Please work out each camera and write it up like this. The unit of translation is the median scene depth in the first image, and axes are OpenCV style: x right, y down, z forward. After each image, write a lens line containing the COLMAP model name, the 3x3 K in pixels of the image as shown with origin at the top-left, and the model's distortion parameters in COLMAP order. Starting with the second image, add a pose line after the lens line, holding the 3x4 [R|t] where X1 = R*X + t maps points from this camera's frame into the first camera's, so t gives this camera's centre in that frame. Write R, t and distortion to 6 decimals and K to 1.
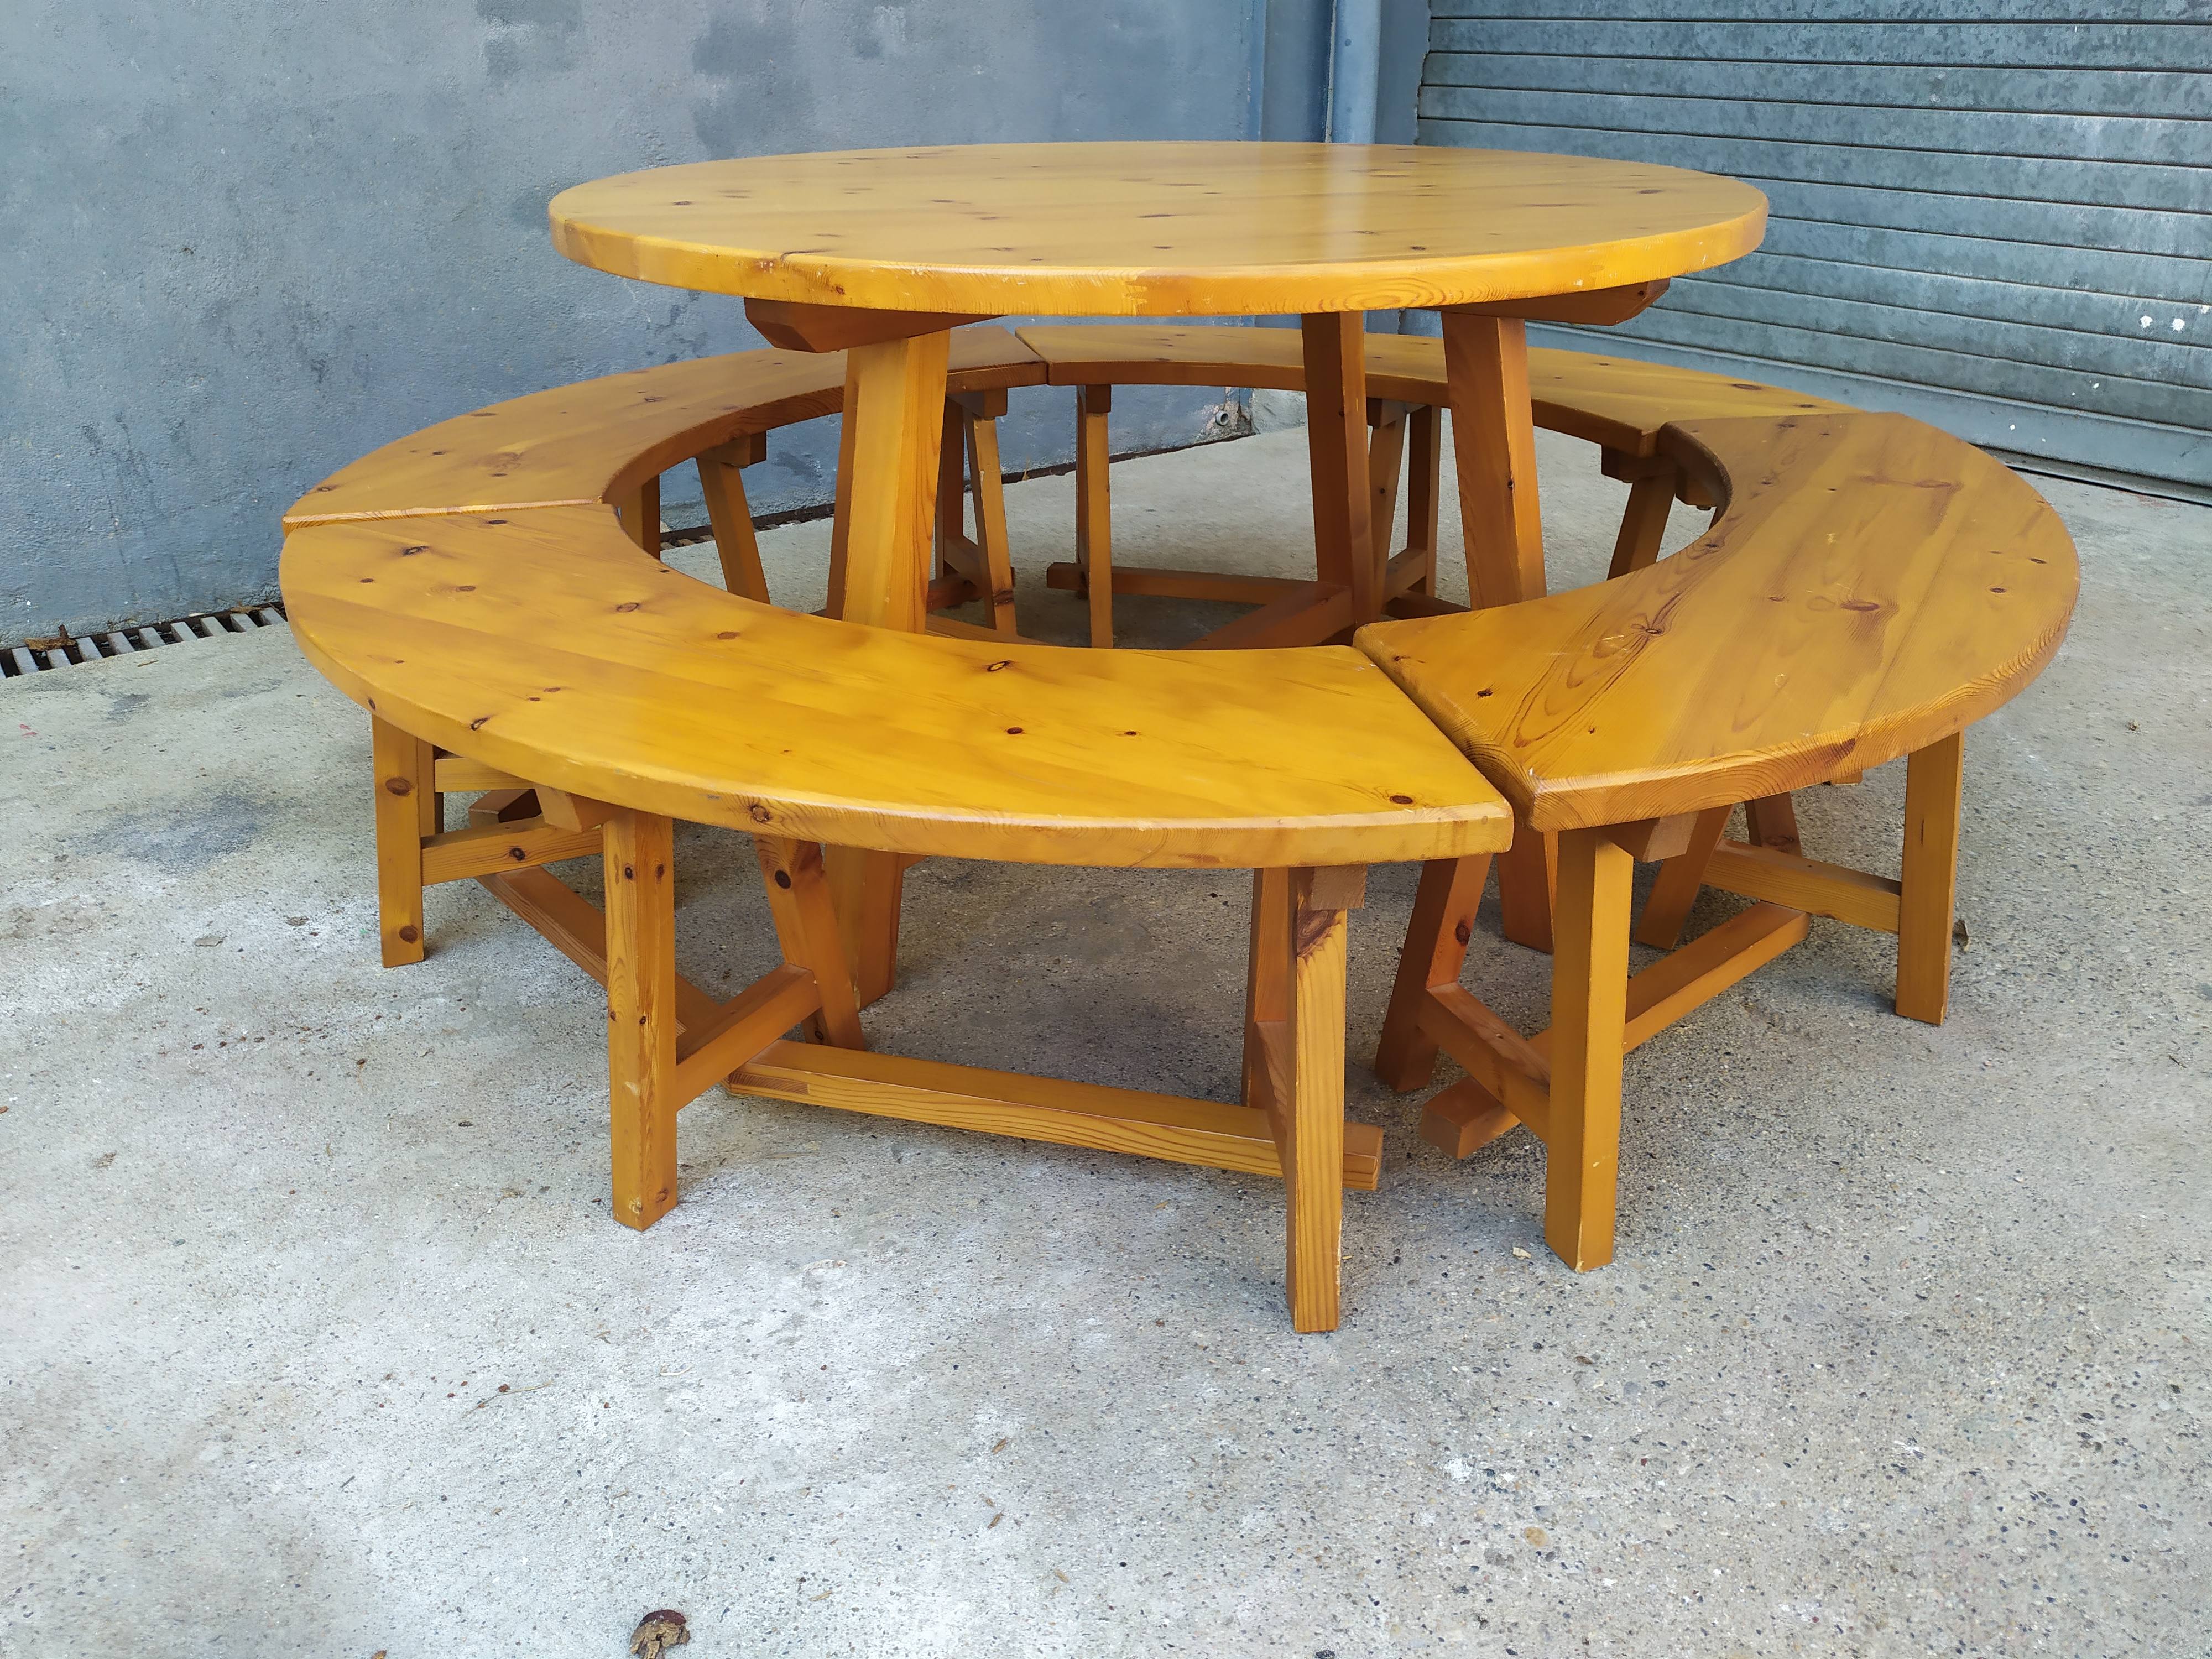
lens RADIAL K [[1690.4, 0, 1106.1], [0, 1690.4, 799.6], [0, 0, 1]] dist [0.042062, -0.045915]
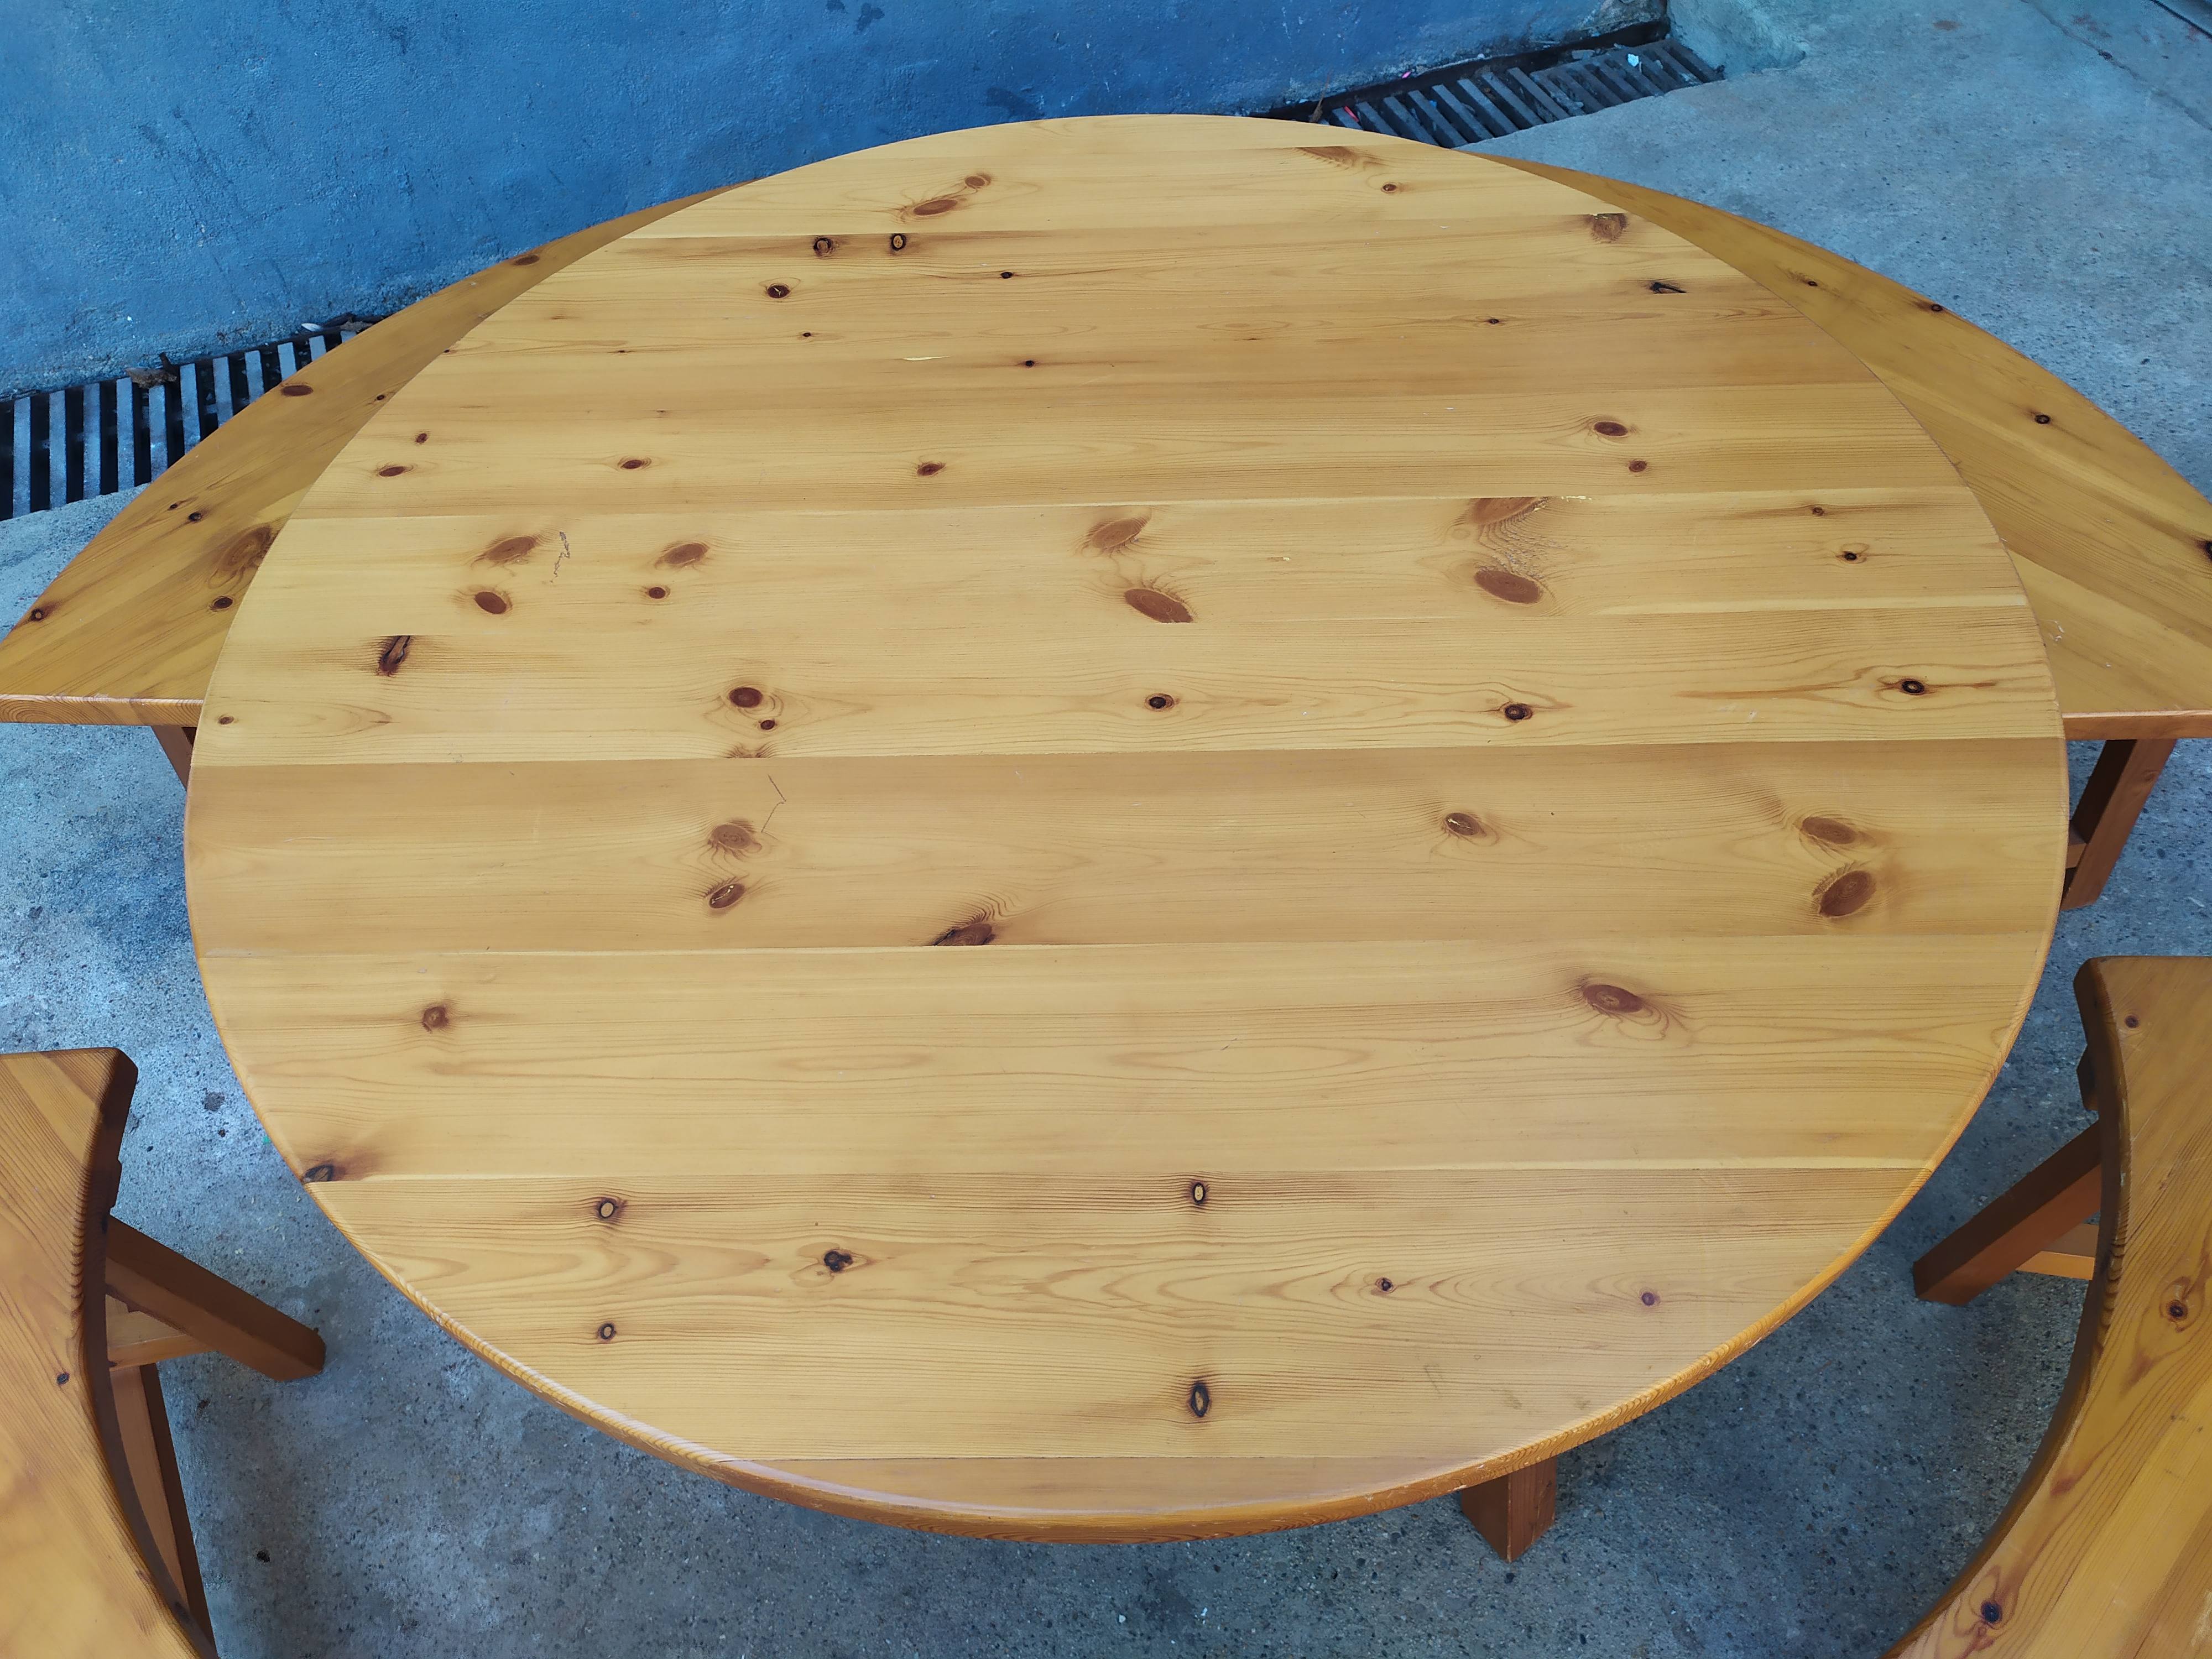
lens RADIAL K [[1676.8, 0, 1103.7], [0, 1676.8, 832.0], [0, 0, 1]] dist [0.033019, -0.032287]
pose [[0.960513, 0.198306, -0.195164, 0.093927], [-0.086087, 0.878832, 0.469300, -0.325629], [0.264582, -0.433968, 0.861202, 0.228229]]
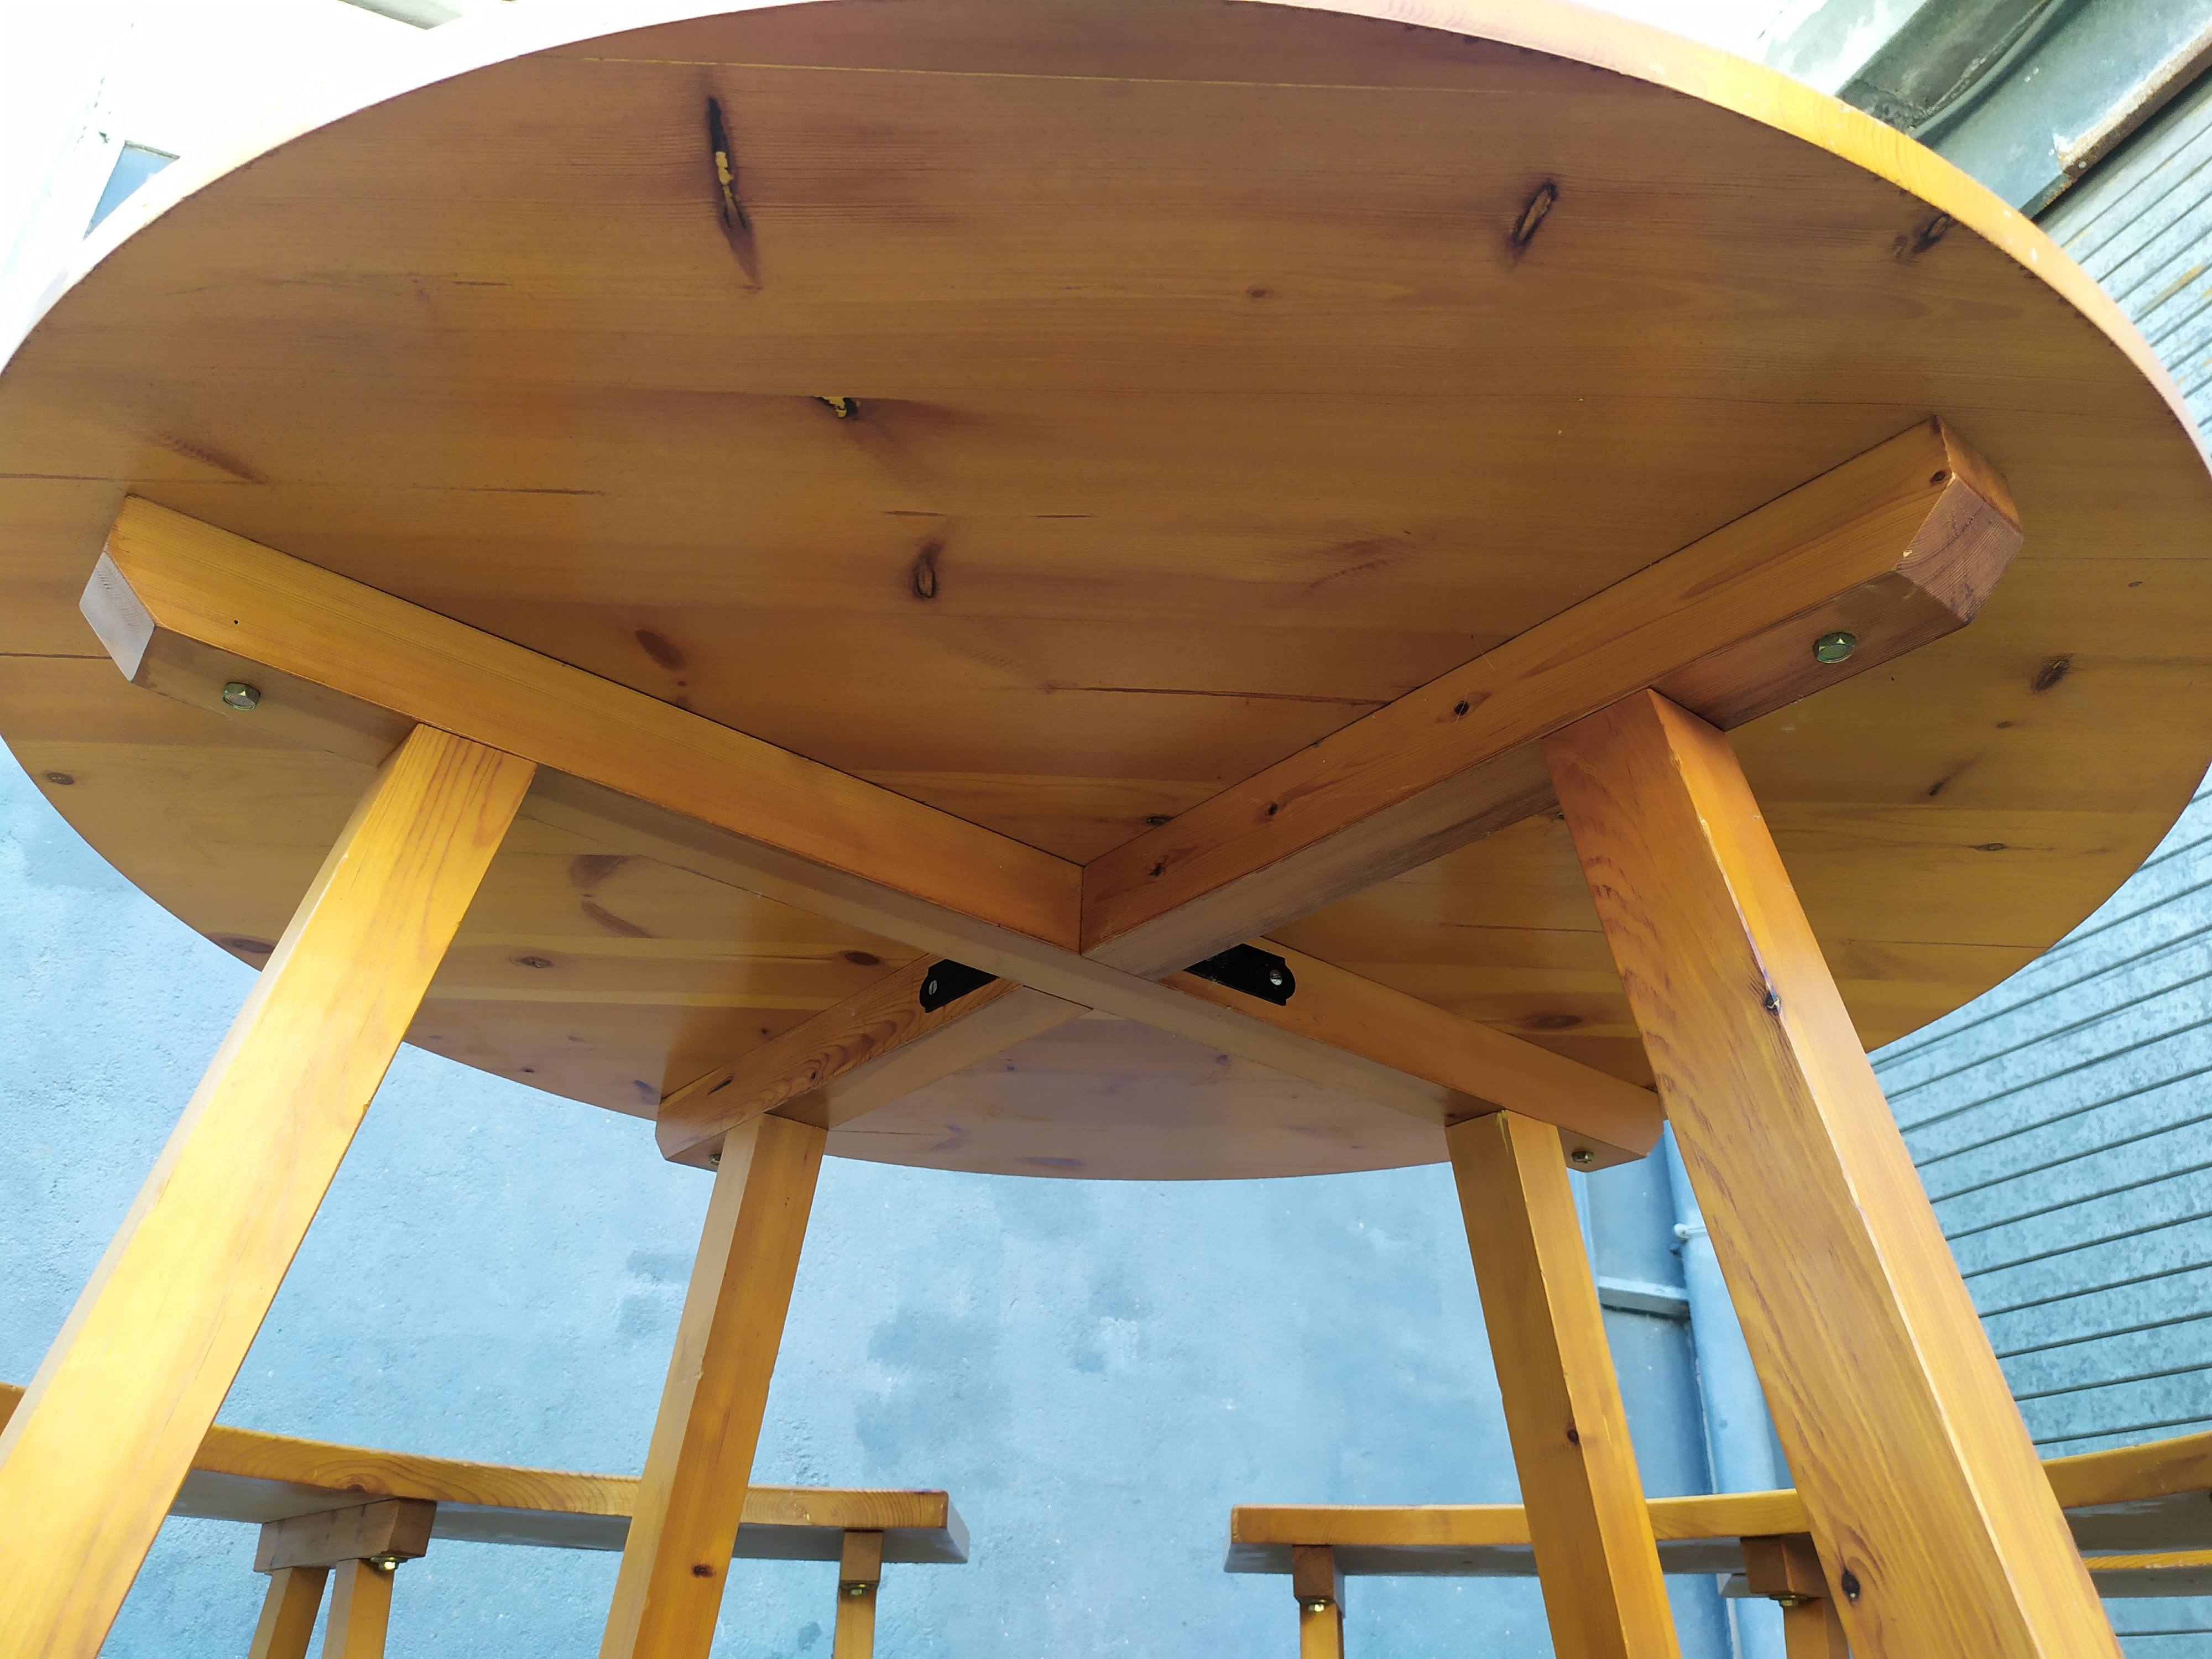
lens RADIAL K [[1676.8, 0, 1113.2], [0, 1676.8, 831.1], [0, 0, 1]] dist [0.033019, -0.032287]
pose [[0.969325, -0.085005, -0.230614, 0.094560], [-0.135310, 0.598735, -0.789435, 0.057789], [0.205183, 0.796423, 0.568867, 0.371184]]
